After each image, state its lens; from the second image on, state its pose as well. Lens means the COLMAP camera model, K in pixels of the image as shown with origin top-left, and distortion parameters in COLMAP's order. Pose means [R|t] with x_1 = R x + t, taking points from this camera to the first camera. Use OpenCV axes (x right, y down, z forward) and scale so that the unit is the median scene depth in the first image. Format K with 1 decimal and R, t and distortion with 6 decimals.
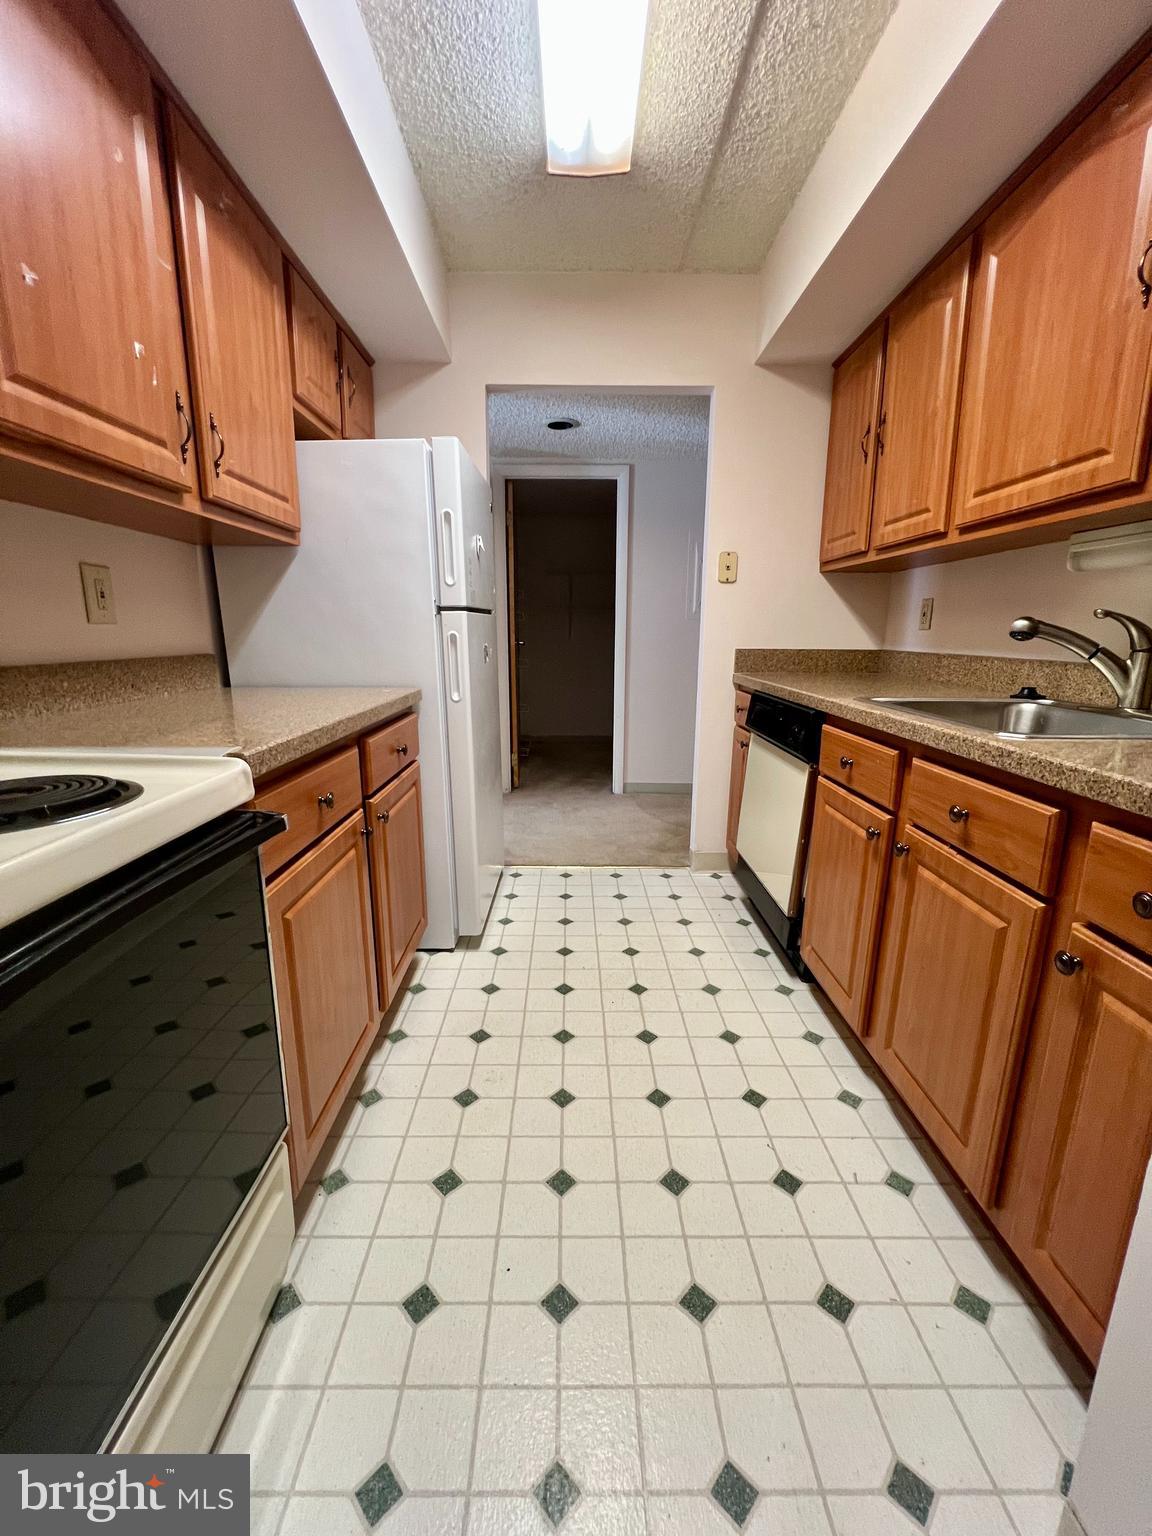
lens RADIAL K [[616.2, 0, 572.9], [0, 616.2, 768.8], [0, 0, 1]] dist [-0.003147, 0.000621]
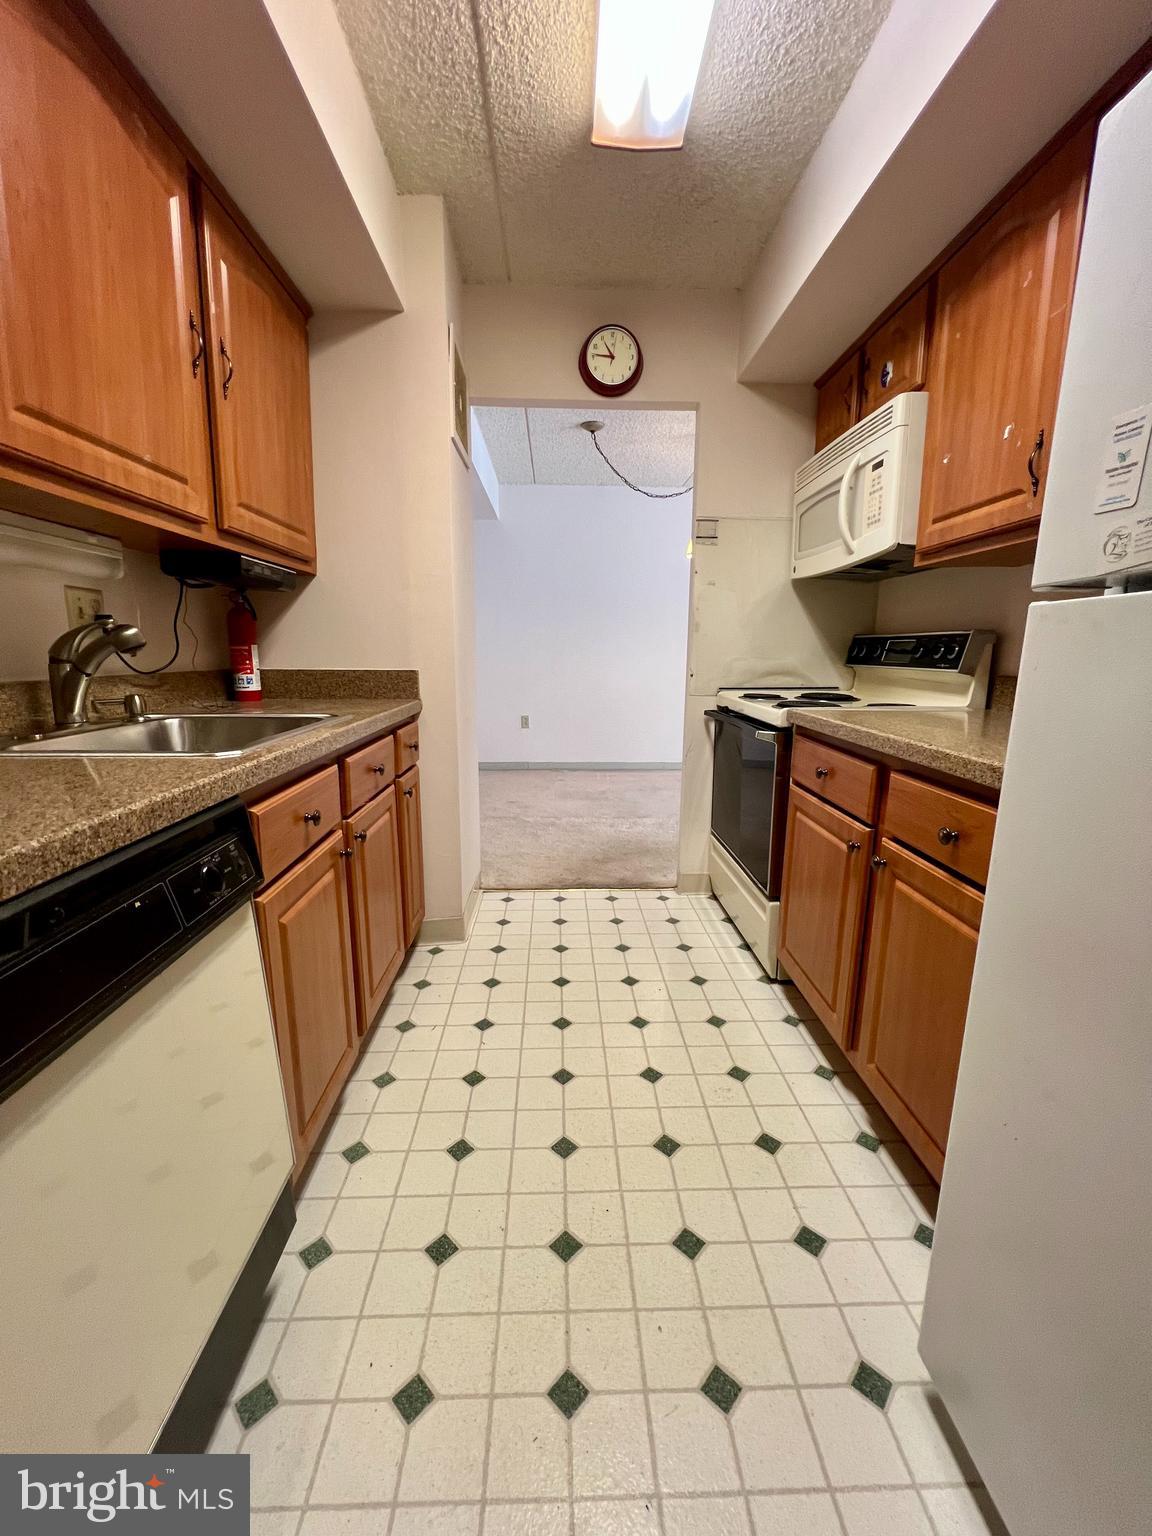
lens RADIAL K [[616.2, 0, 572.9], [0, 616.2, 768.8], [0, 0, 1]] dist [-0.003147, 0.000621]
pose [[-0.999679, -0.008101, -0.023991, 0.181987], [-0.017063, 0.915545, 0.401853, -0.474831], [0.018710, 0.402133, -0.915390, 2.124463]]
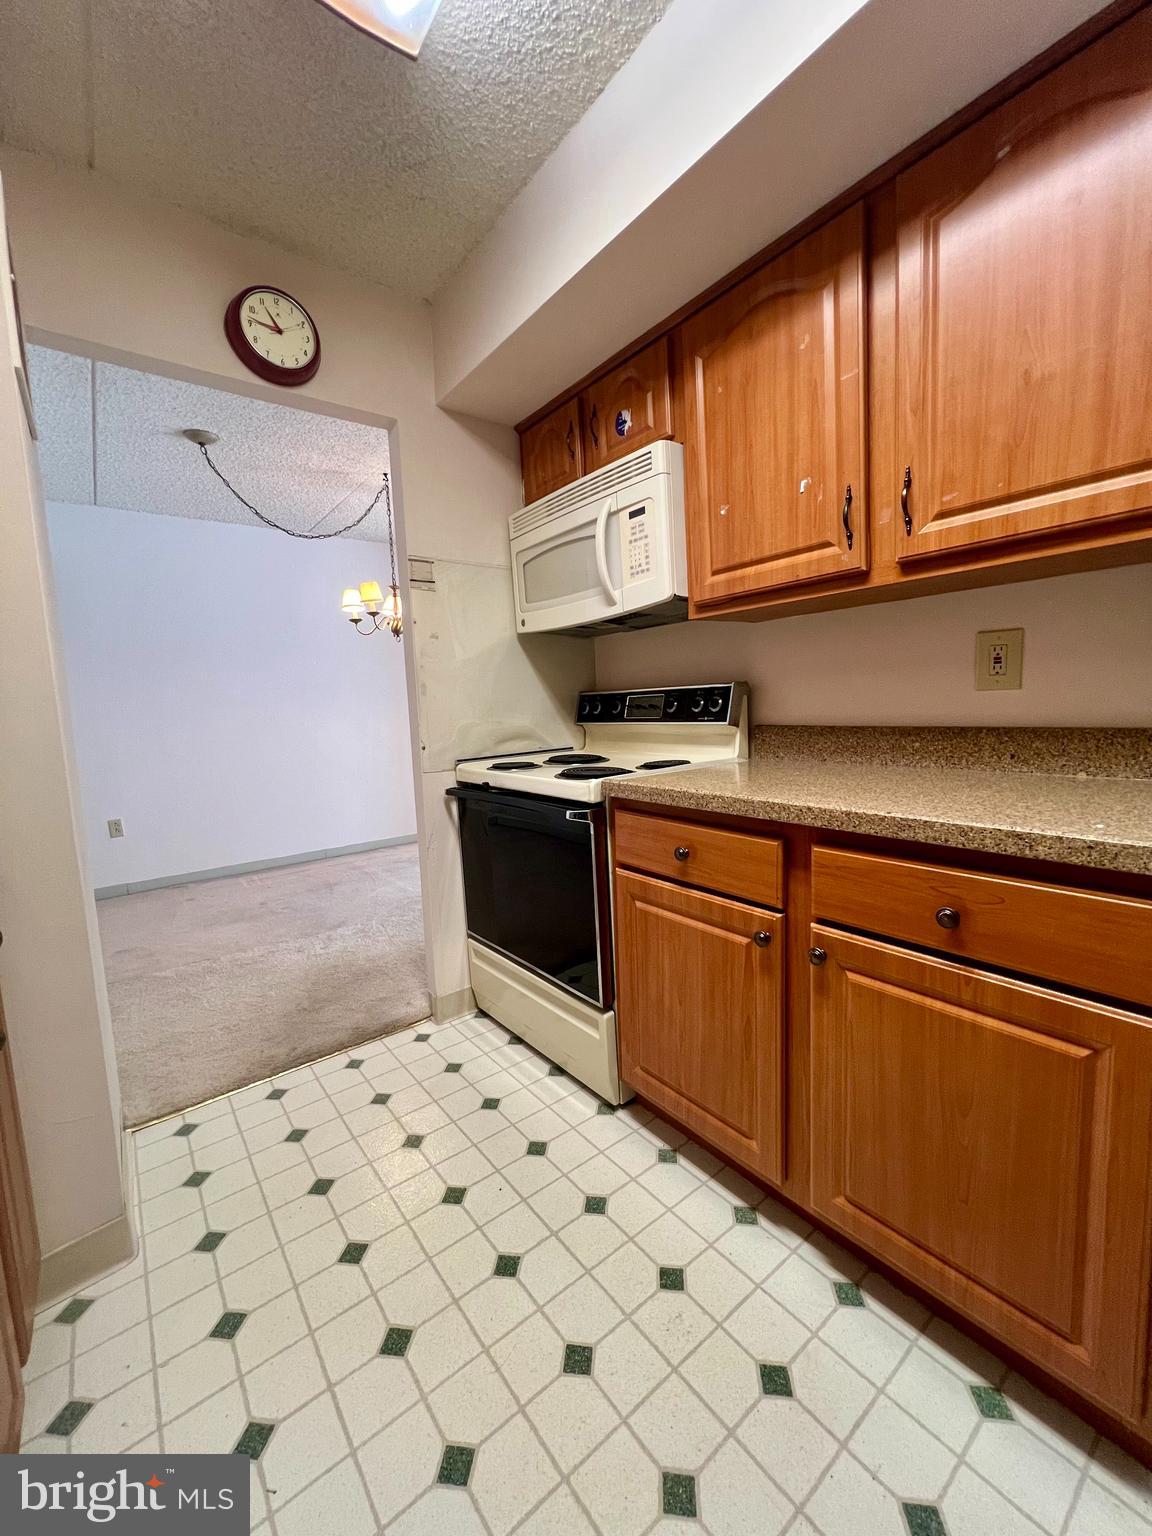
lens RADIAL K [[616.2, 0, 572.9], [0, 616.2, 768.8], [0, 0, 1]] dist [-0.003147, 0.000621]
pose [[-0.795054, 0.093664, -0.599263, 0.419344], [-0.094994, 0.956583, 0.275544, -0.377669], [0.599053, 0.275999, -0.751638, 1.605182]]
